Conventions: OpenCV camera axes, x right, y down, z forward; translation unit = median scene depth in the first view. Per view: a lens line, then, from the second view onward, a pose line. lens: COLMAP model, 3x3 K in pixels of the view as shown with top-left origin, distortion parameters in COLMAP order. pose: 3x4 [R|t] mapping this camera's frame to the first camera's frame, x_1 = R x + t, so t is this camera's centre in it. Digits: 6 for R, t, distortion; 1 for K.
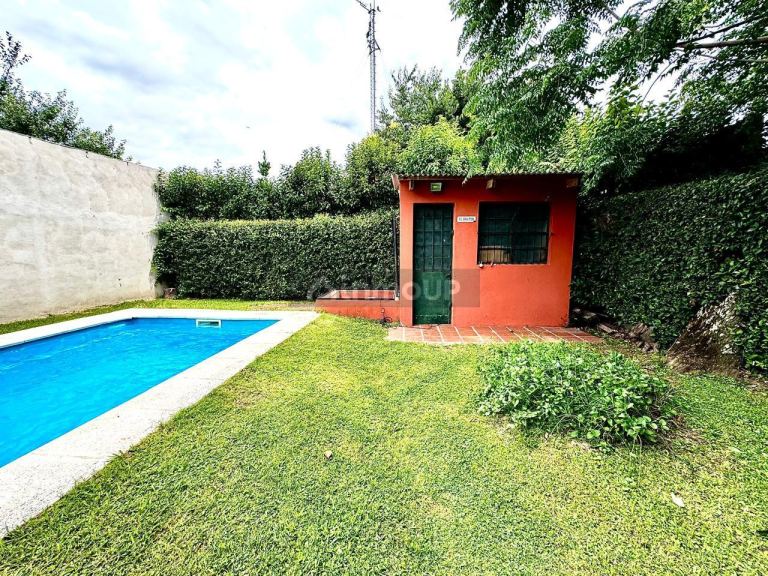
lens RADIAL K [[308.9, 0, 384.0], [0, 308.9, 288.0], [0, 0, 1]] dist [0.000088, 0.000347]
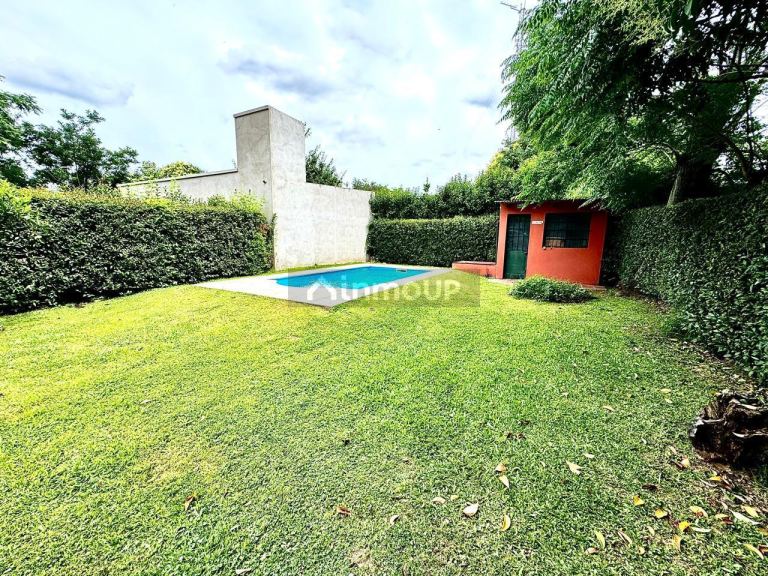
lens RADIAL K [[308.9, 0, 384.0], [0, 308.9, 288.0], [0, 0, 1]] dist [0.000088, 0.000347]
pose [[0.911491, 0.083965, -0.402658, 0.131565], [-0.065404, 0.996074, 0.059652, 0.075441], [0.406086, -0.028037, 0.913405, -0.685577]]
